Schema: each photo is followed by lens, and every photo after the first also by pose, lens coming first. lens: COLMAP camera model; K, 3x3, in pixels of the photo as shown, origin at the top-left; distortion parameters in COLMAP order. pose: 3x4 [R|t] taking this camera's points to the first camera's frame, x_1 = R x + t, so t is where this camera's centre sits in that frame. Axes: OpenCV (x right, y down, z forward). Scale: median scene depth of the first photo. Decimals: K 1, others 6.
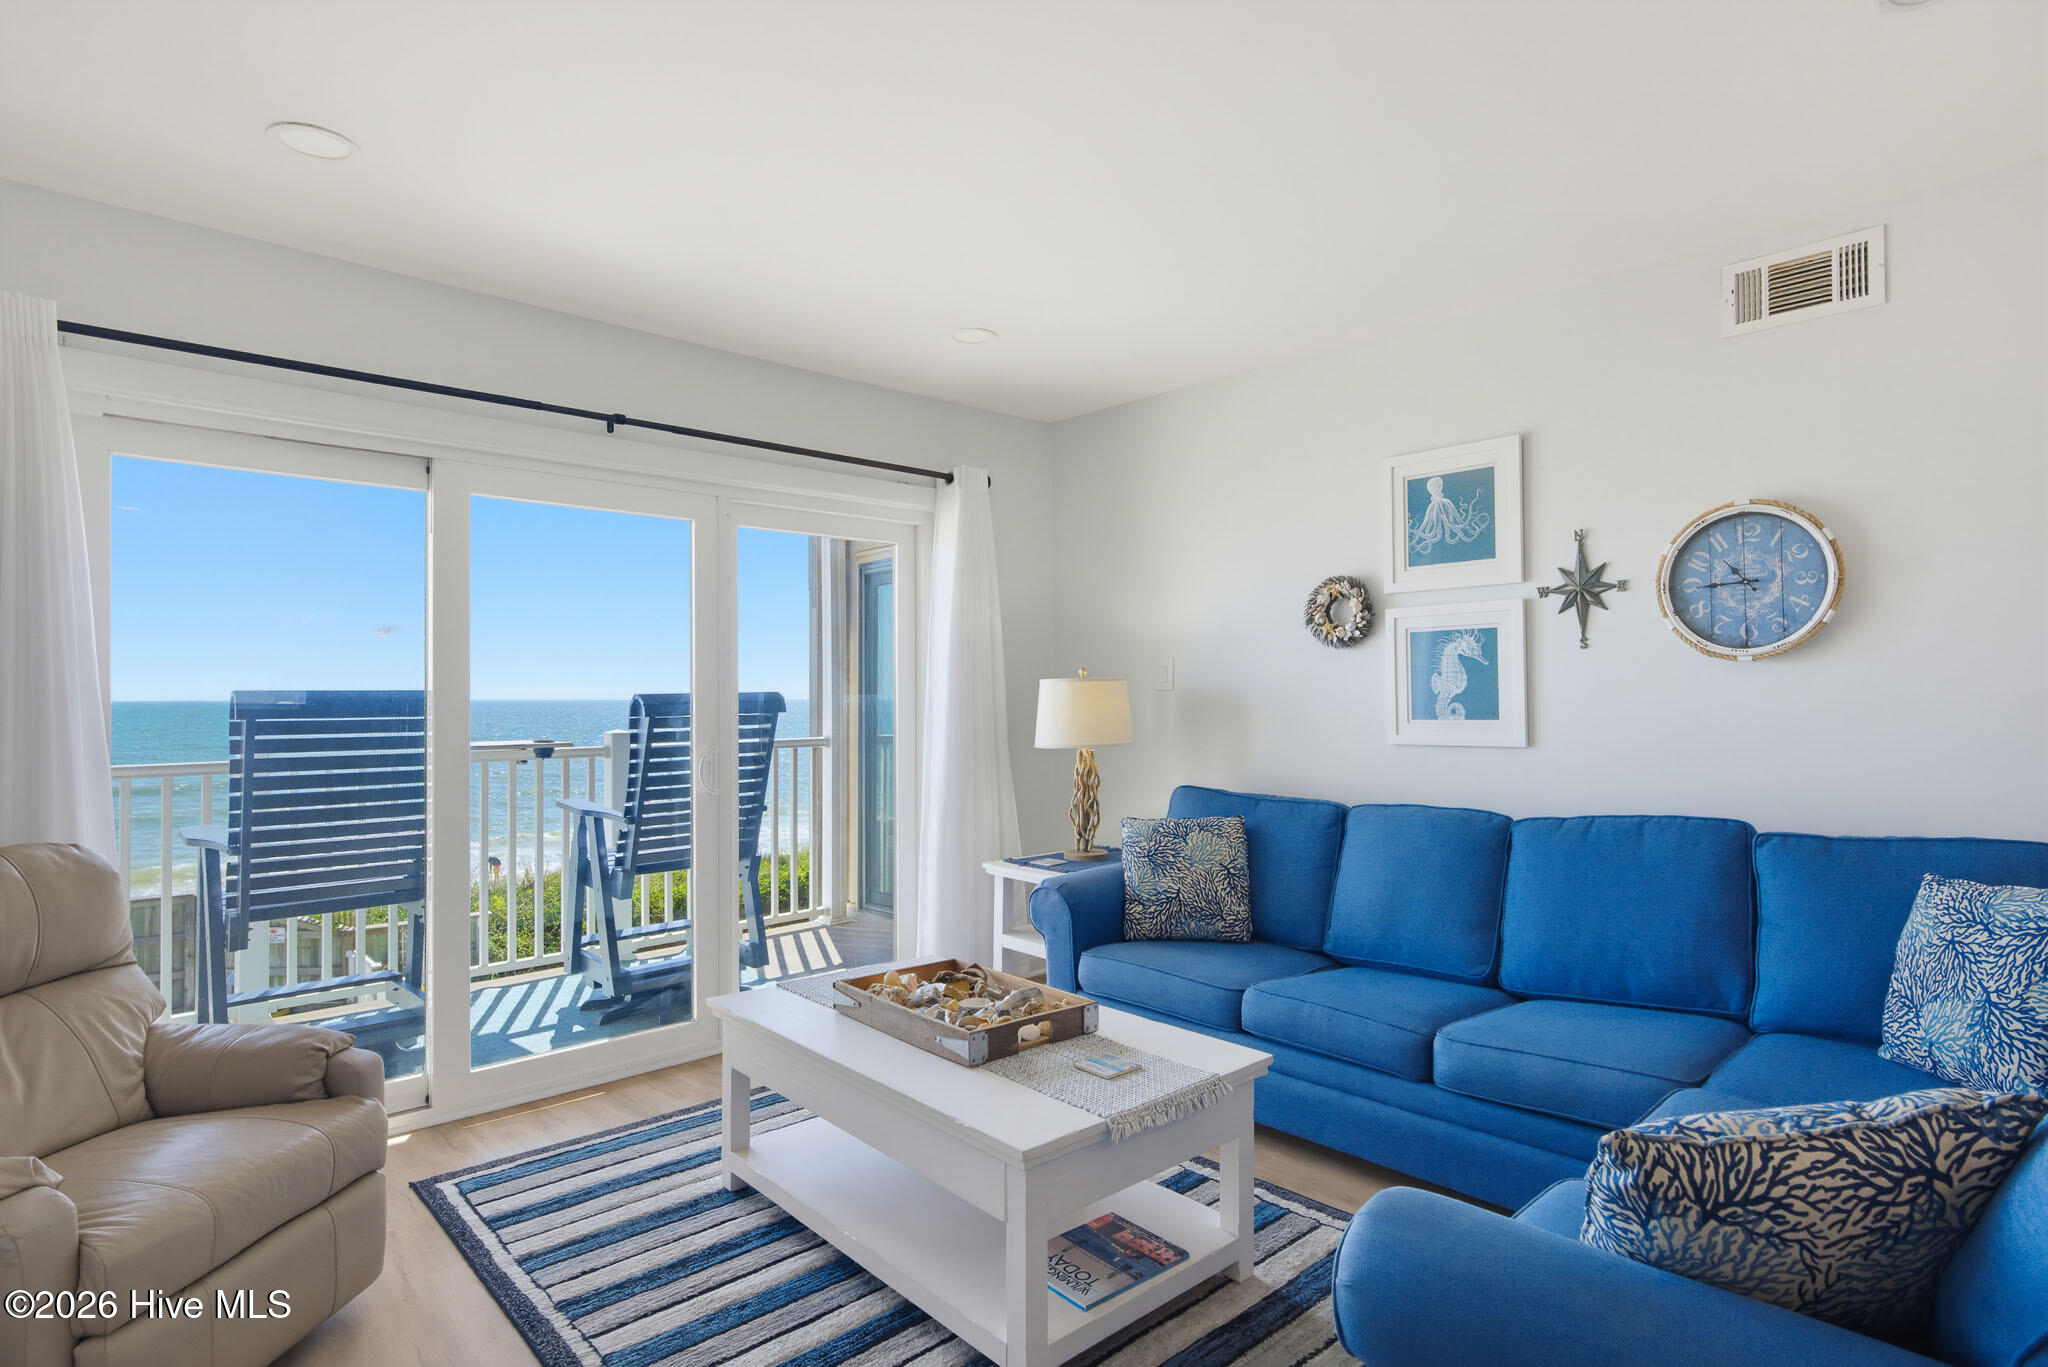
lens RADIAL K [[1062.0, 0, 1040.0], [0, 1062.0, 684.6], [0, 0, 1]] dist [-0.042636, 0.025314]
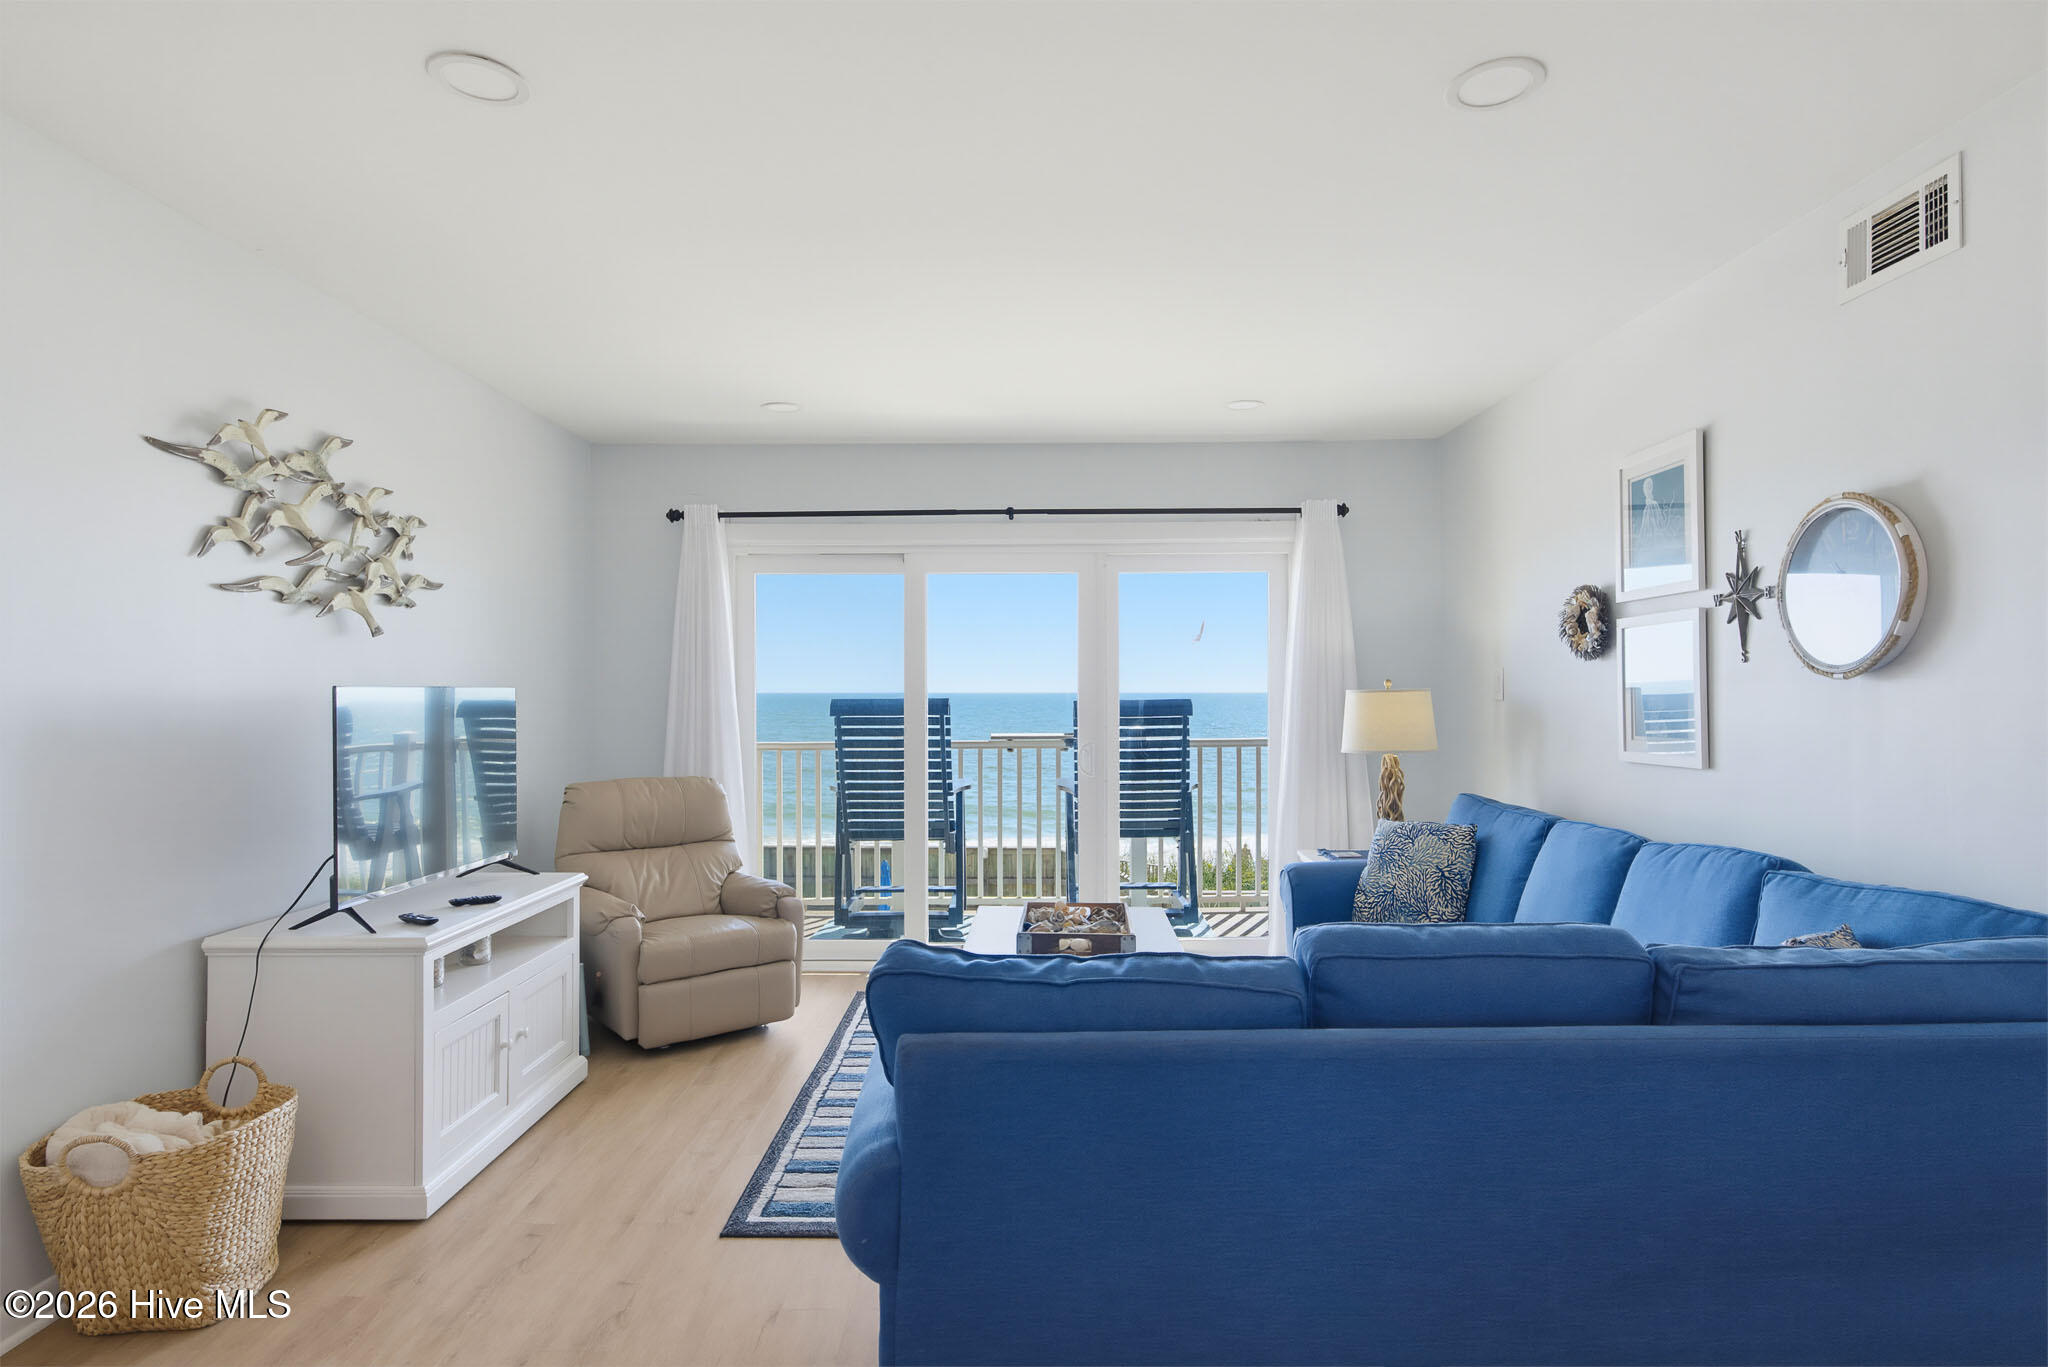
lens RADIAL K [[1131.3, 0, 1032.4], [0, 1131.3, 684.9], [0, 0, 1]] dist [-0.014173, 0.009735]
pose [[0.731149, -0.001893, -0.682215, 0.657789], [0.007284, 0.999961, 0.005031, -0.022001], [0.682179, -0.008648, 0.731134, -0.111255]]
